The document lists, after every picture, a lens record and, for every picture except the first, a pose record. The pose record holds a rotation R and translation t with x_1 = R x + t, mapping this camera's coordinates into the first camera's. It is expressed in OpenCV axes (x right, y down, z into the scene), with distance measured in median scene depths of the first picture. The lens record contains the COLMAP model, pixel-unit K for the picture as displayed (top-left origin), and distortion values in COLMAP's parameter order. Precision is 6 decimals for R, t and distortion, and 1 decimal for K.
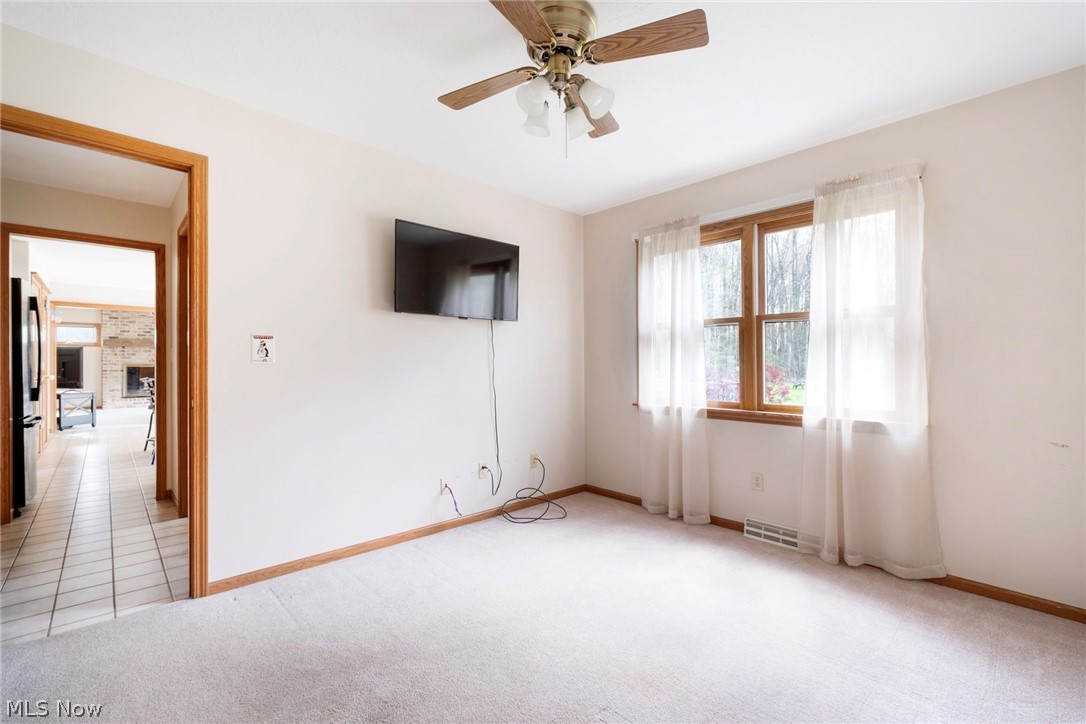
lens RADIAL K [[462.7, 0, 543.2], [0, 462.7, 359.0], [0, 0, 1]] dist [-0.002514, 0.000912]
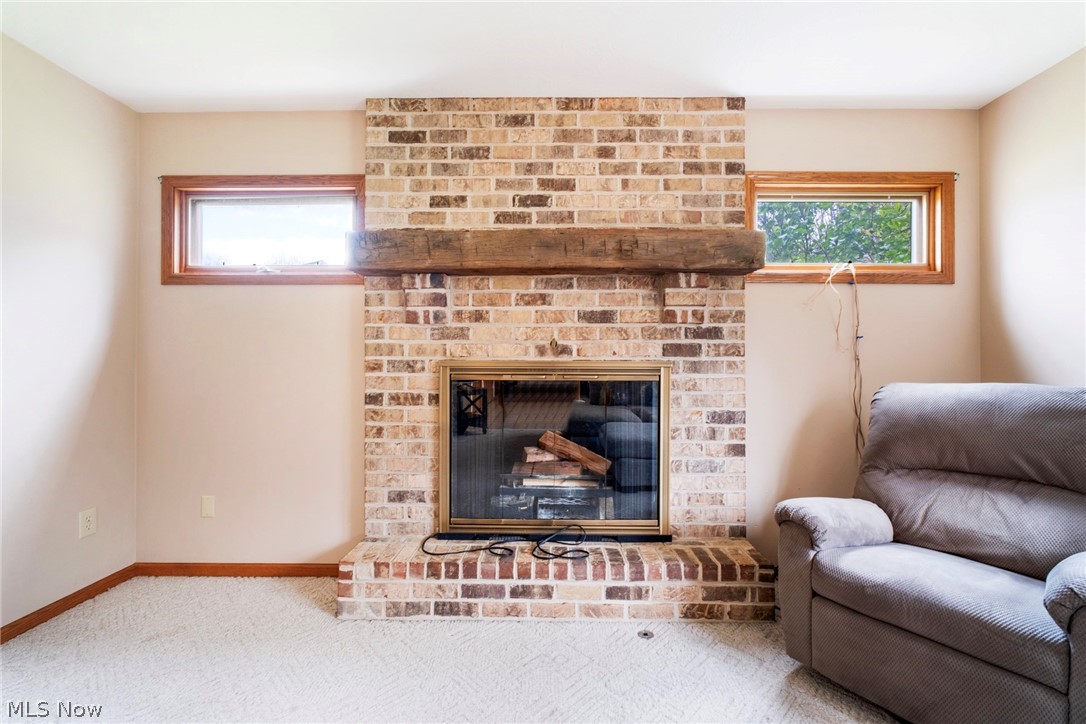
lens RADIAL K [[462.7, 0, 557.6], [0, 462.7, 381.8], [0, 0, 1]] dist [-0.002514, 0.000912]
pose [[0.721673, 0.018425, -0.691989, -0.738246], [0.003901, 0.999522, 0.030681, 0.011852], [0.692224, -0.024841, 0.721255, 0.895105]]
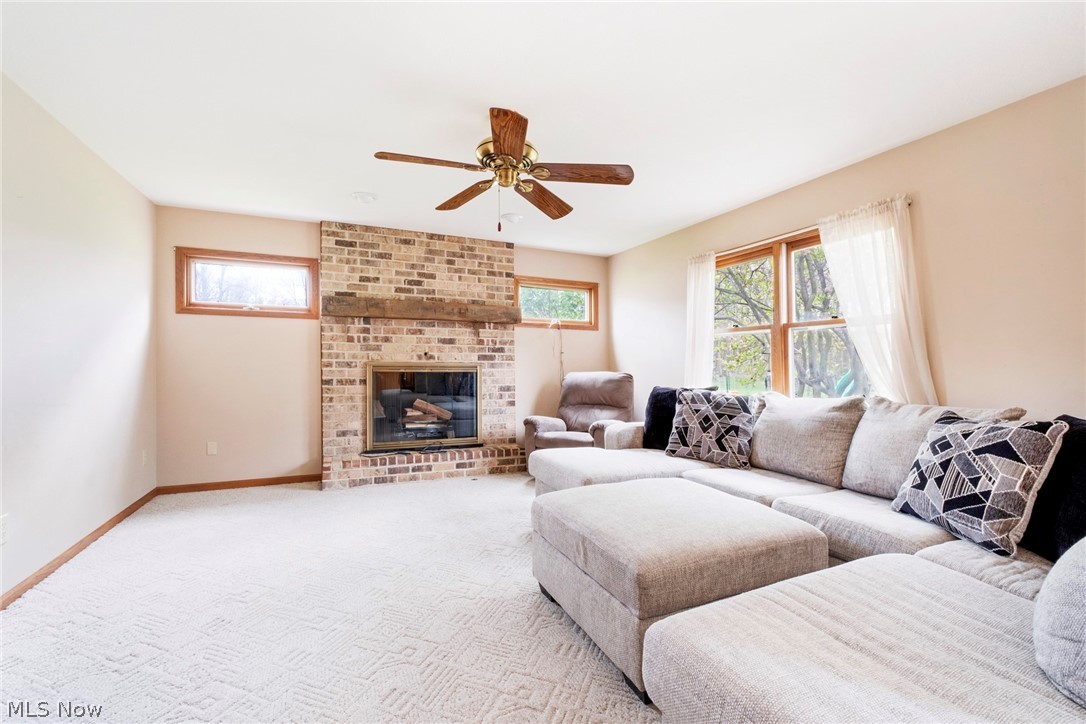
lens RADIAL K [[462.7, 0, 548.0], [0, 462.7, 370.0], [0, 0, 1]] dist [-0.002514, 0.000912]
pose [[0.942773, 0.001379, -0.333432, -0.641997], [0.001392, 0.999966, 0.008071, 0.012596], [0.333432, -0.008074, 0.942740, 0.692169]]
